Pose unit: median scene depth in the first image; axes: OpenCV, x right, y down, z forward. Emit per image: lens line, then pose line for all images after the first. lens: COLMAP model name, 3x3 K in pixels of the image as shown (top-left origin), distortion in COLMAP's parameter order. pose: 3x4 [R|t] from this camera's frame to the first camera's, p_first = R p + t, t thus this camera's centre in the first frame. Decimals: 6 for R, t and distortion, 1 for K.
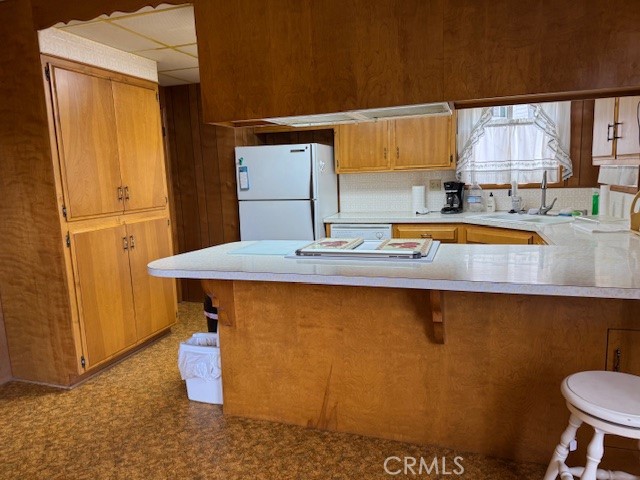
lens RADIAL K [[448.5, 0, 320.5], [0, 448.5, 240.4], [0, 0, 1]] dist [0.005812, -0.002889]
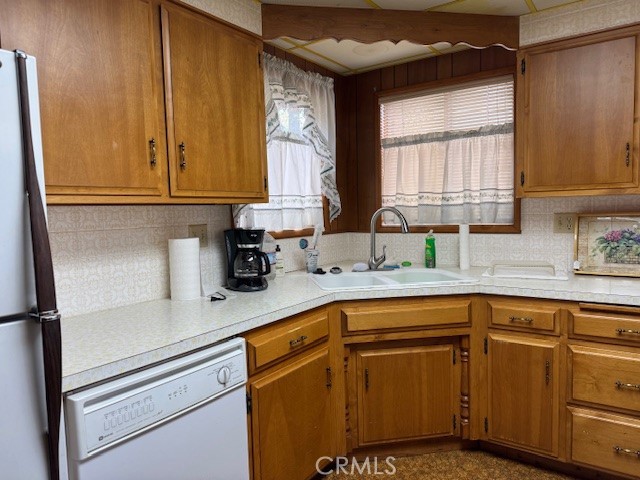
lens RADIAL K [[448.5, 0, 321.9], [0, 448.5, 243.2], [0, 0, 1]] dist [0.005812, -0.002889]
pose [[0.252461, -0.046276, 0.966500, -0.195393], [0.148243, 0.988913, 0.008626, -0.107689], [-0.956184, 0.141099, 0.256522, 0.810397]]
